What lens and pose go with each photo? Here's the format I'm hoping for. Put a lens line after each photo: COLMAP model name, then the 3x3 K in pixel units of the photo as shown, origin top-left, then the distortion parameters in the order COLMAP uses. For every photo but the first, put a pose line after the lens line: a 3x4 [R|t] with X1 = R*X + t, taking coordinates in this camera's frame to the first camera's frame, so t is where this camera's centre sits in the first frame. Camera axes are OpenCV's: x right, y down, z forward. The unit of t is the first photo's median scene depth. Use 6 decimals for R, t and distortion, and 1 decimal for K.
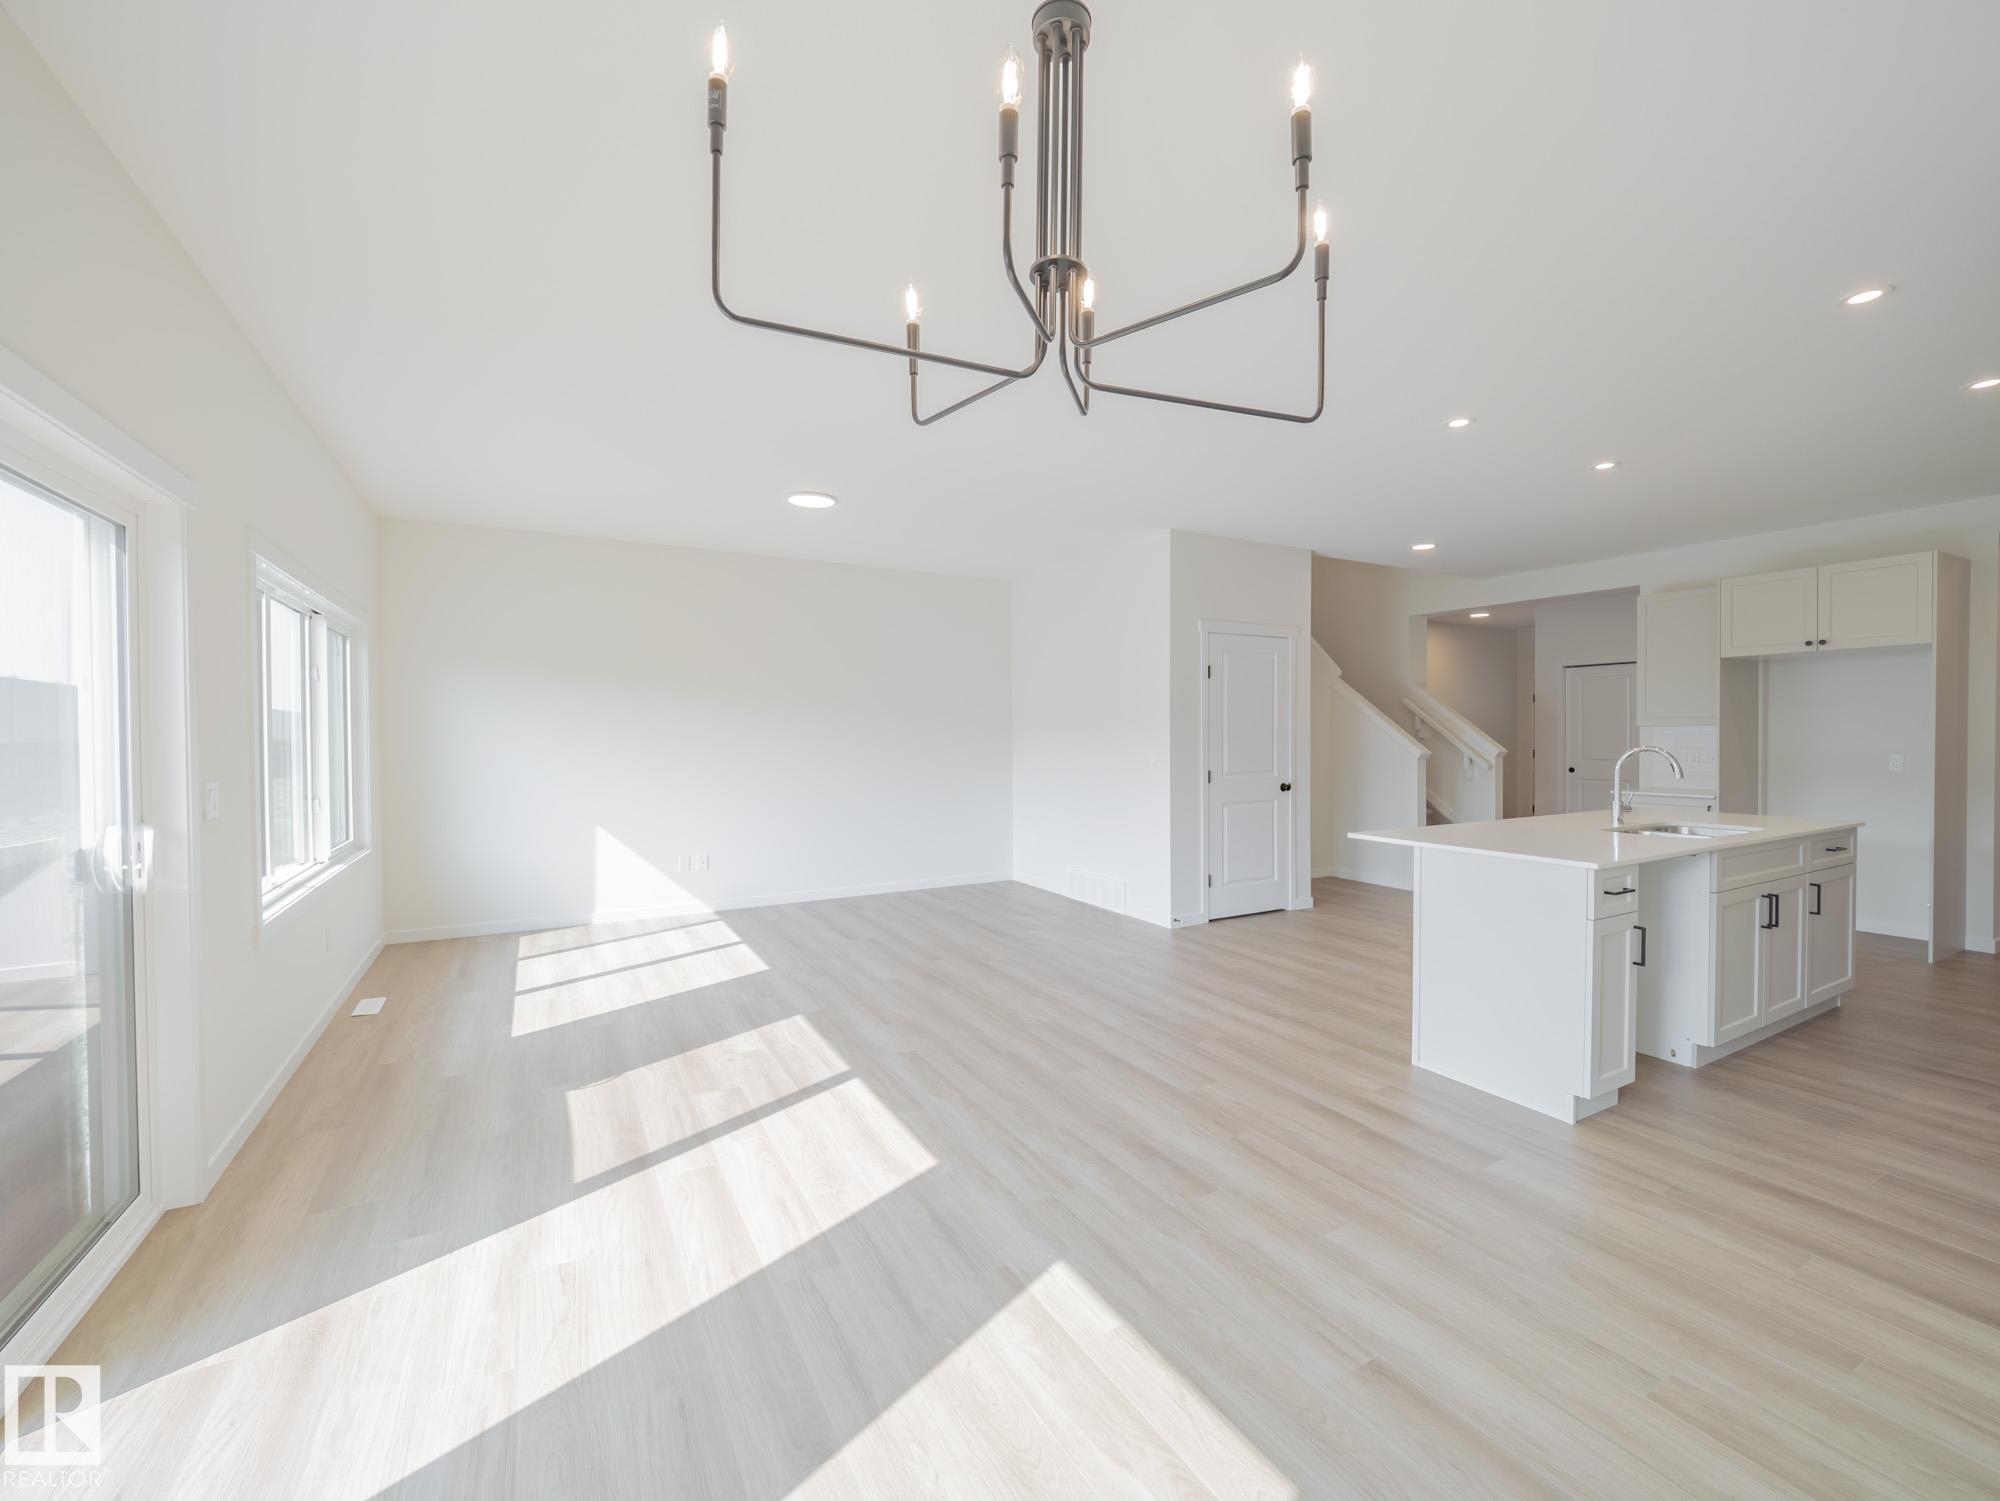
lens RADIAL K [[835.0, 0, 1004.6], [0, 835.0, 750.9], [0, 0, 1]] dist [-0.000853, -0.000311]
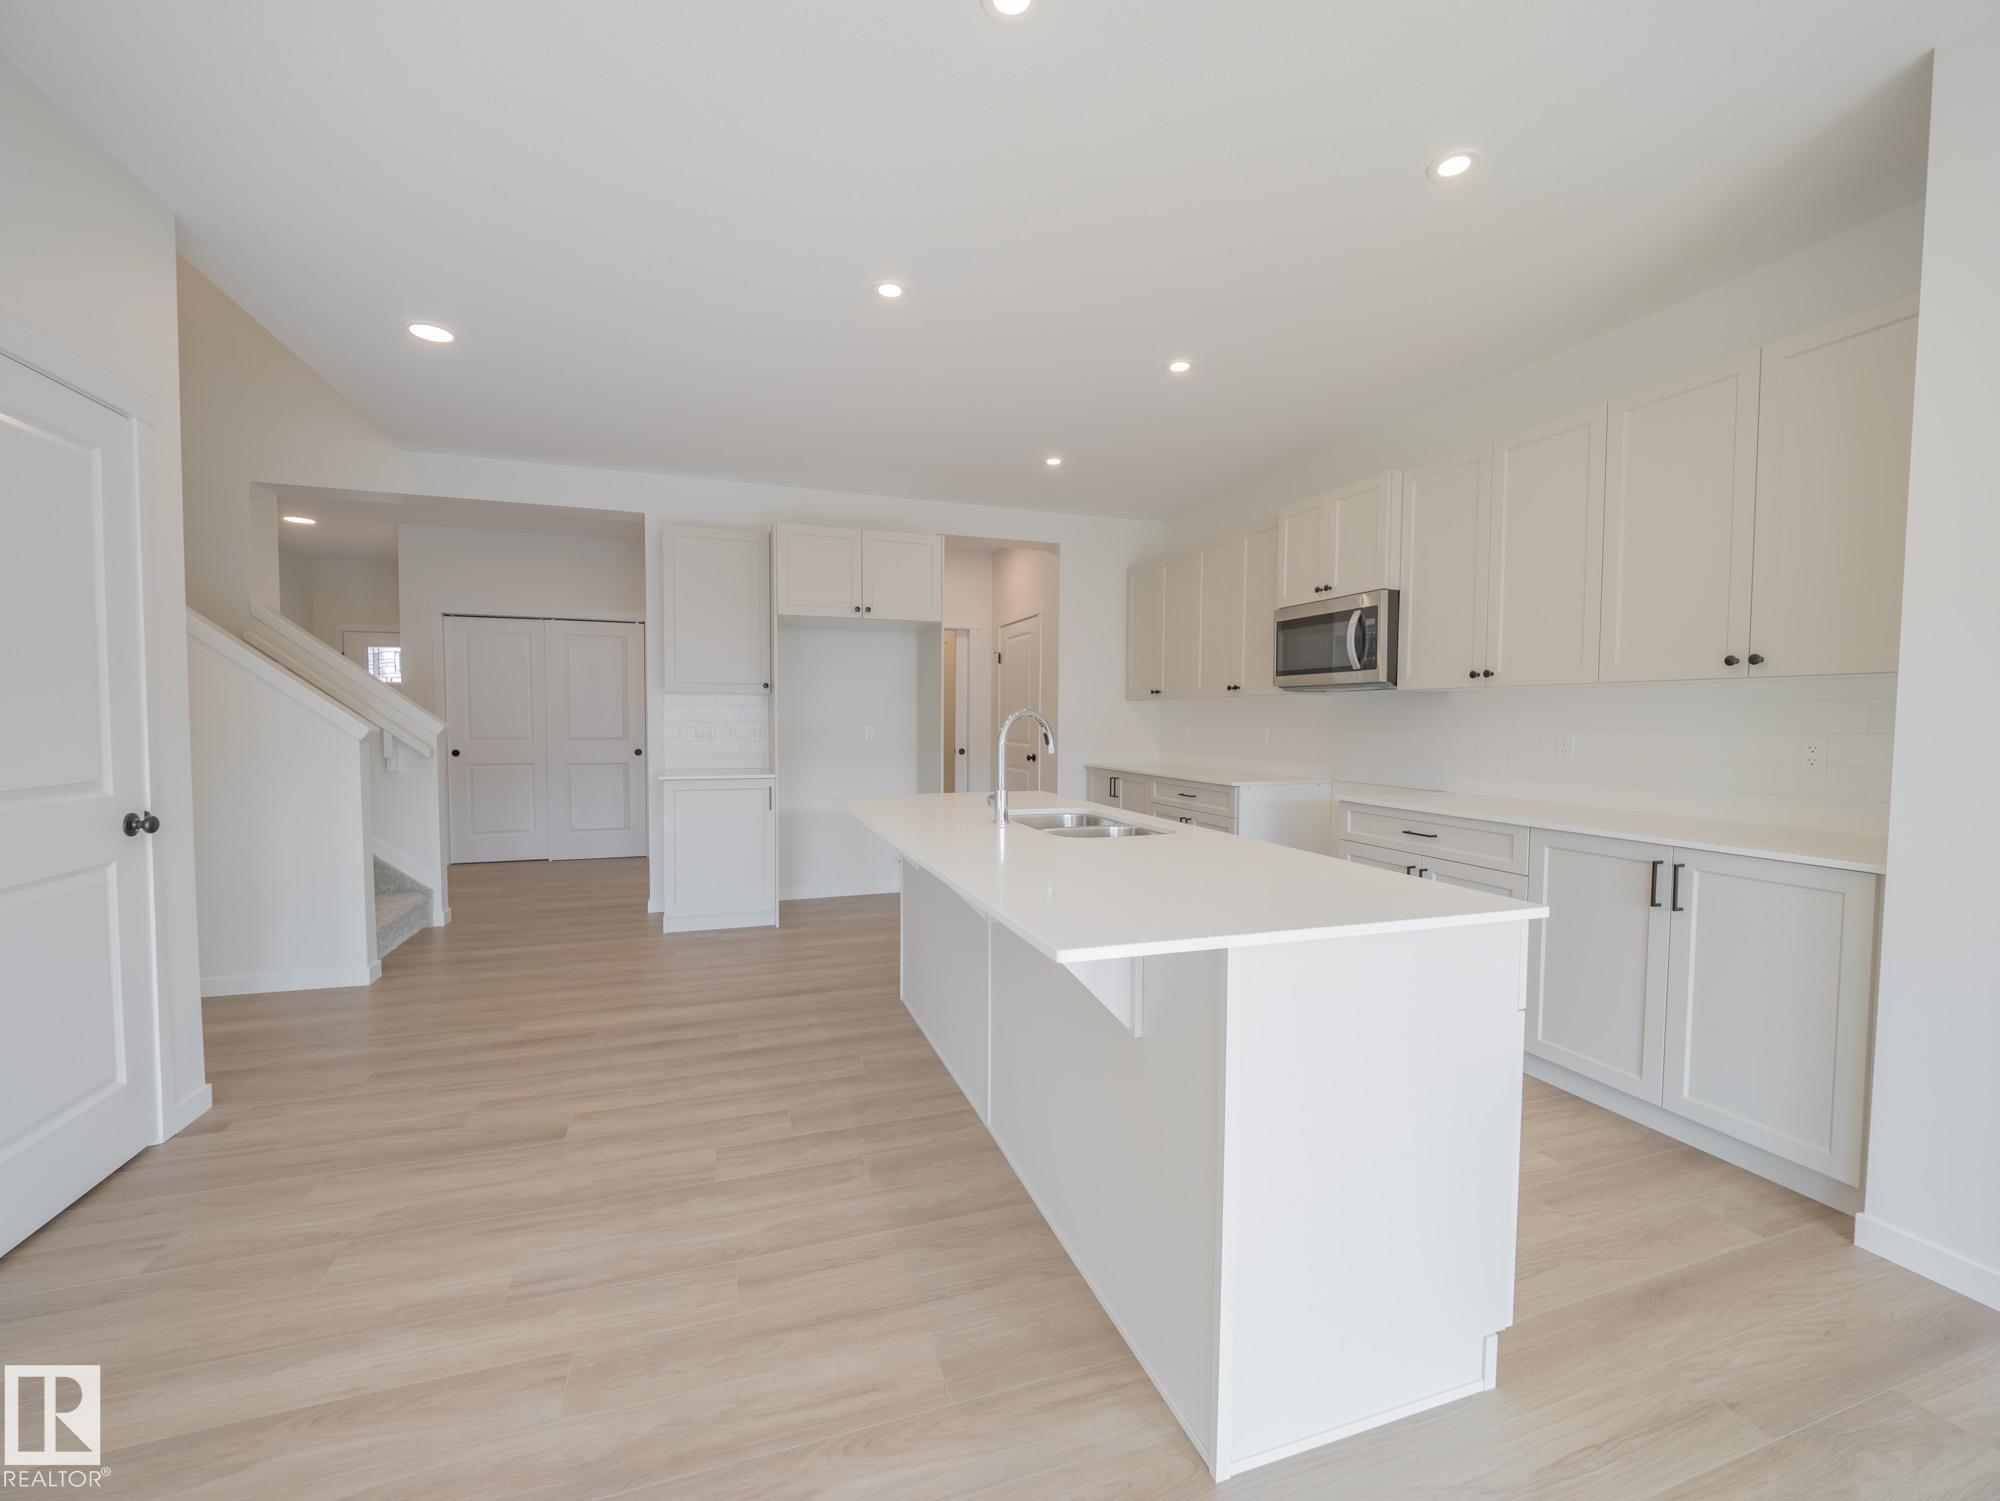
lens RADIAL K [[835.0, 0, 1002.0], [0, 835.0, 747.1], [0, 0, 1]] dist [-0.000853, -0.000311]
pose [[0.182043, -0.028561, 0.982876, 0.056564], [0.012460, 0.999565, 0.026738, 0.006087], [-0.983212, 0.007379, 0.182320, 0.717452]]
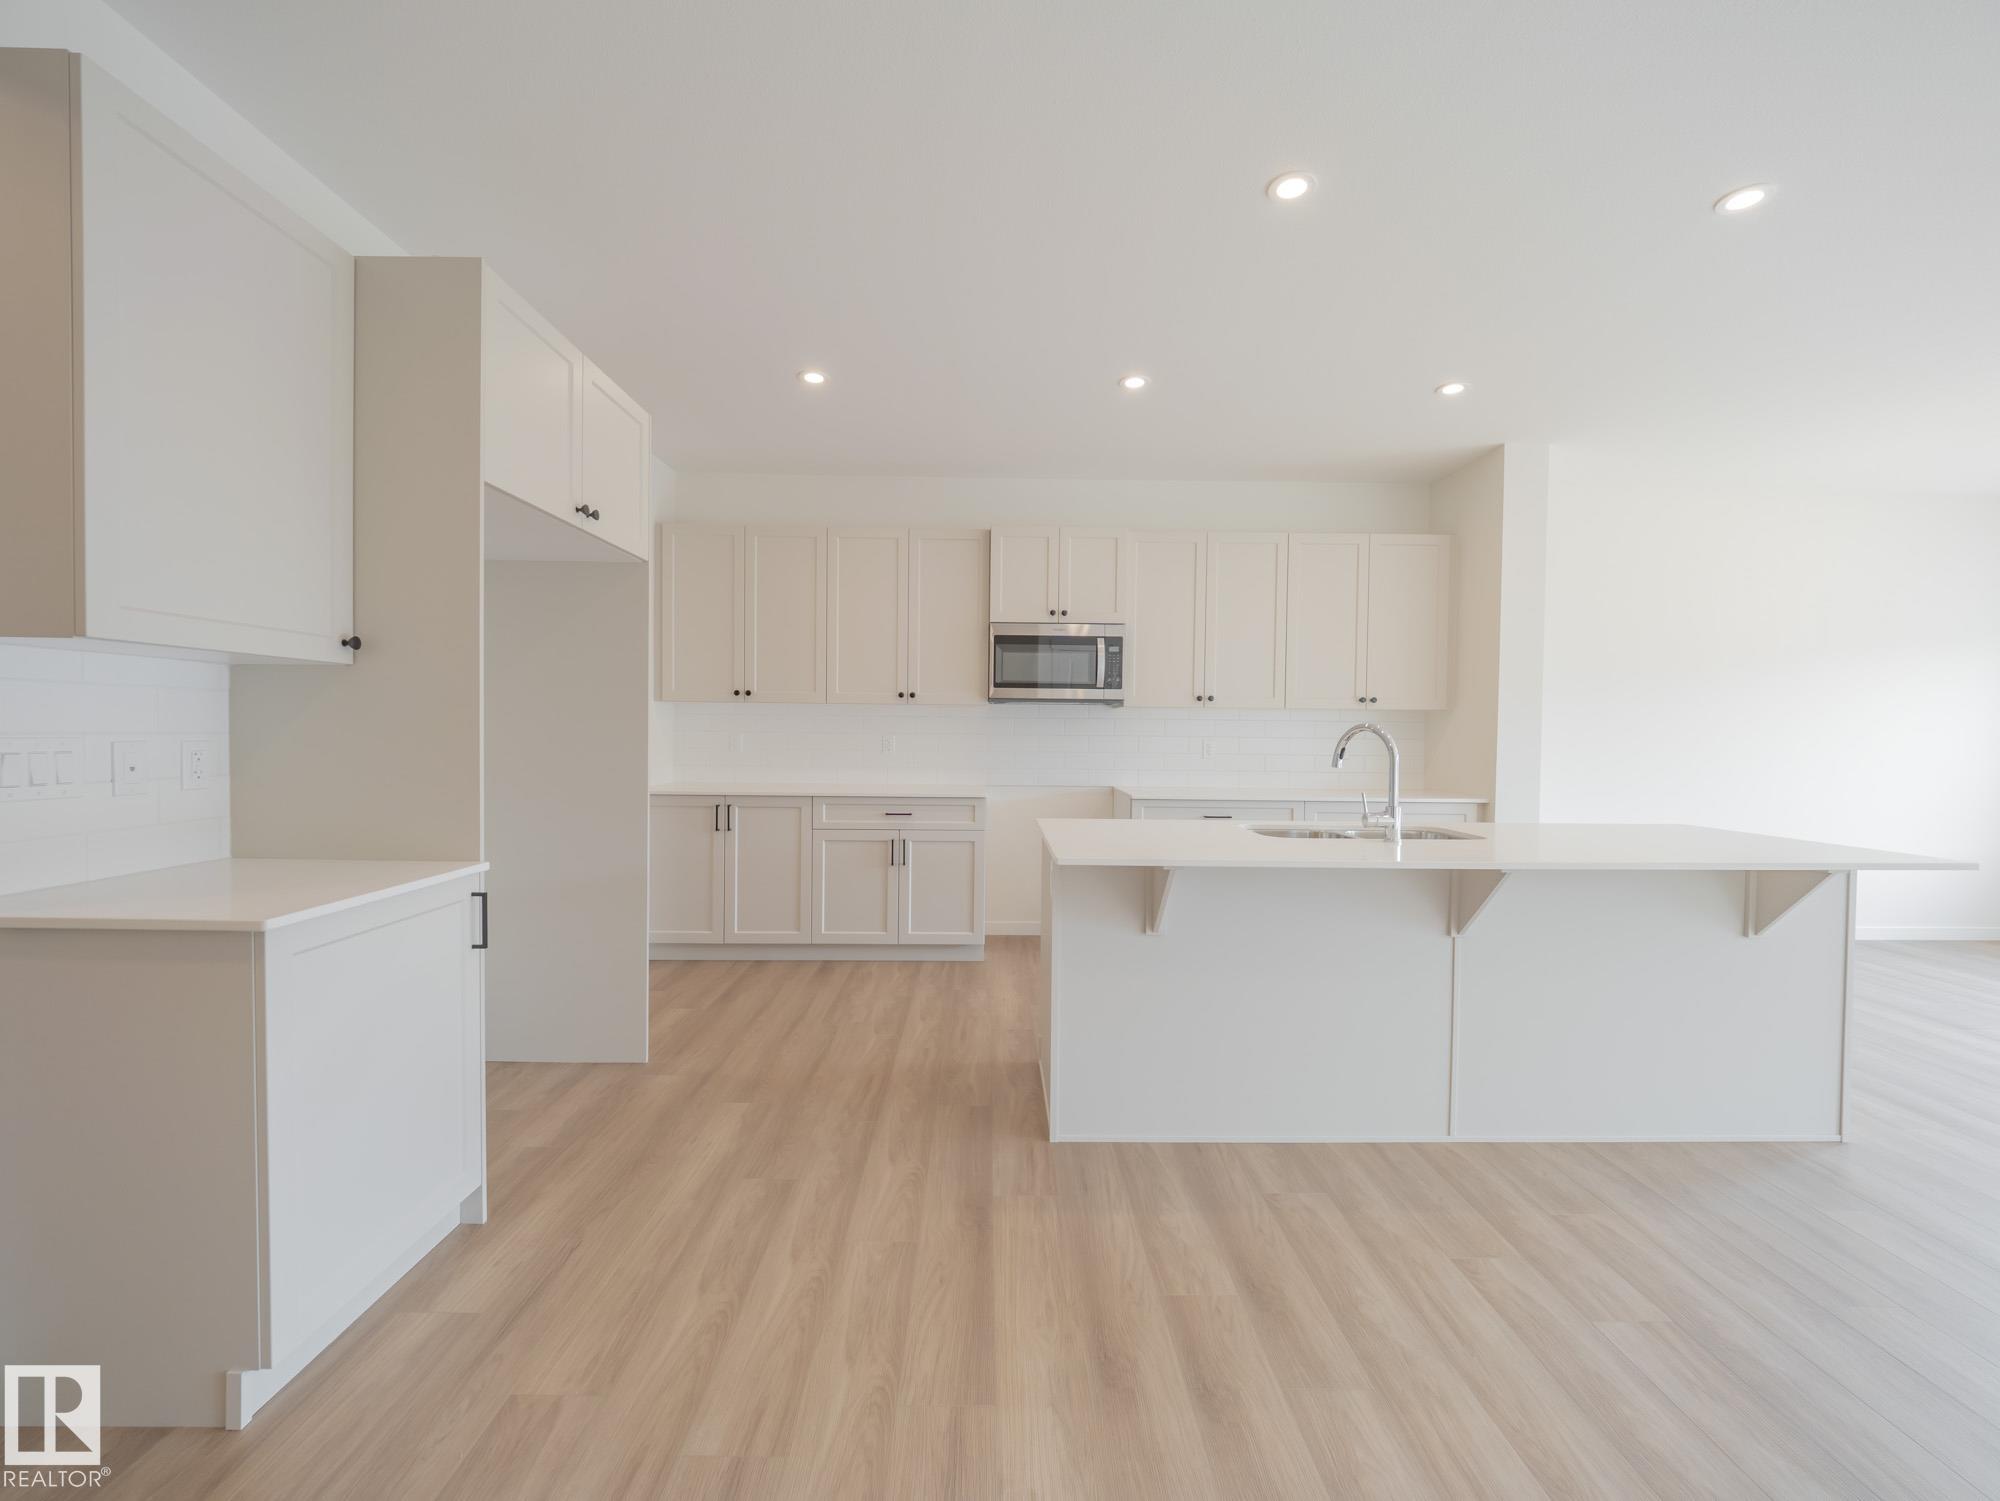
lens RADIAL K [[835.0, 0, 1011.2], [0, 835.0, 734.3], [0, 0, 1]] dist [-0.000853, -0.000311]
pose [[-0.882746, -0.009138, 0.469761, 0.554423], [0.001429, 0.999754, 0.022133, -0.011776], [-0.469848, 0.020209, -0.882516, 1.406612]]
